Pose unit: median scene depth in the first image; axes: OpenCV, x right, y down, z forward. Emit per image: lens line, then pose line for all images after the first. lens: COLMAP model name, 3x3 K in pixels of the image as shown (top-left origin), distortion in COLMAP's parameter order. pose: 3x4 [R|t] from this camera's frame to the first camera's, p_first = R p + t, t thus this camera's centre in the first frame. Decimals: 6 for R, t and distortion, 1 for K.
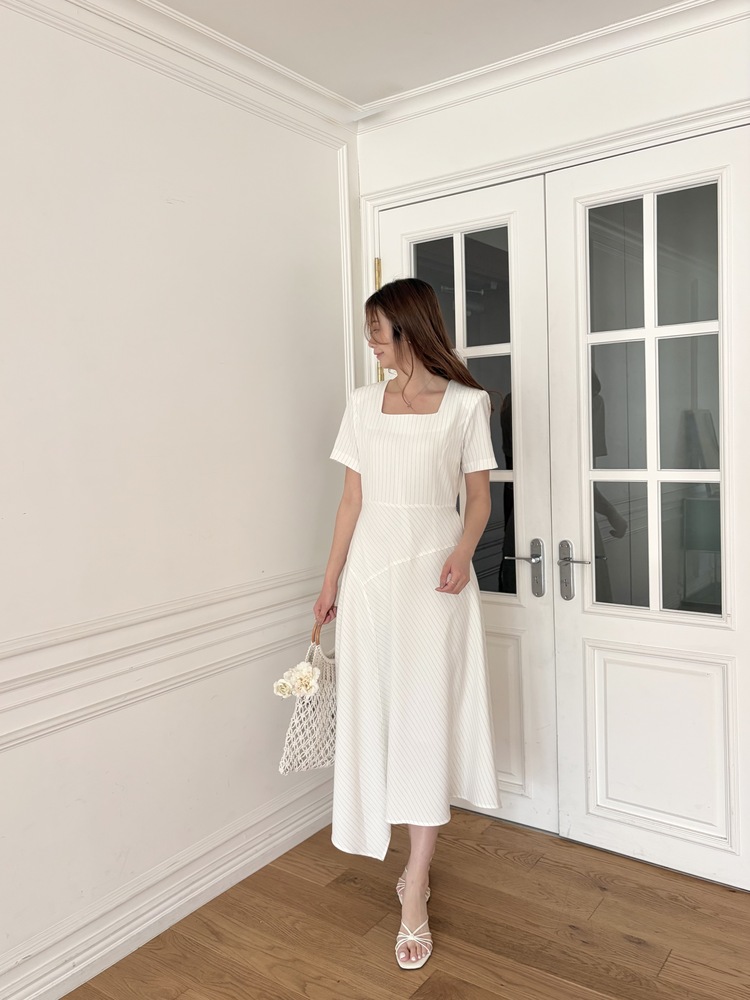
lens RADIAL K [[802.8, 0, 353.9], [0, 802.8, 466.8], [0, 0, 1]] dist [0.006259, -0.009463]
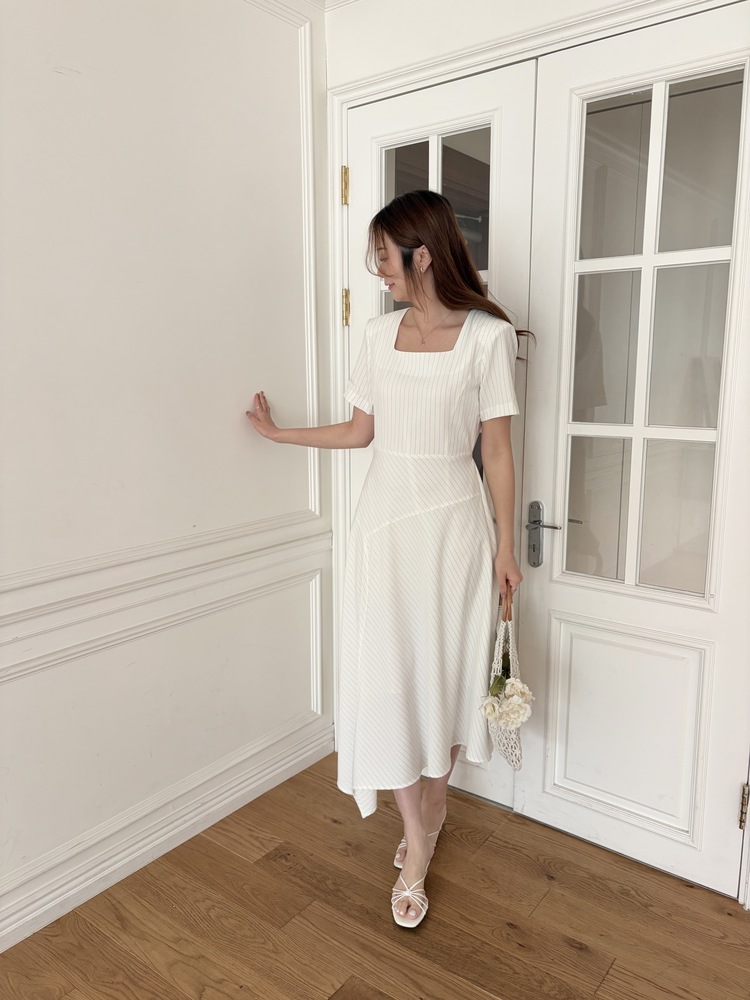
lens RADIAL K [[749.3, 0, 378.5], [0, 749.3, 500.4], [0, 0, 1]] dist [0.013575, -0.023073]
pose [[0.999504, 0.031486, -0.000324, 0.094934], [-0.031182, 0.991188, 0.128741, -0.010960], [0.004374, -0.128667, 0.991678, 0.190065]]
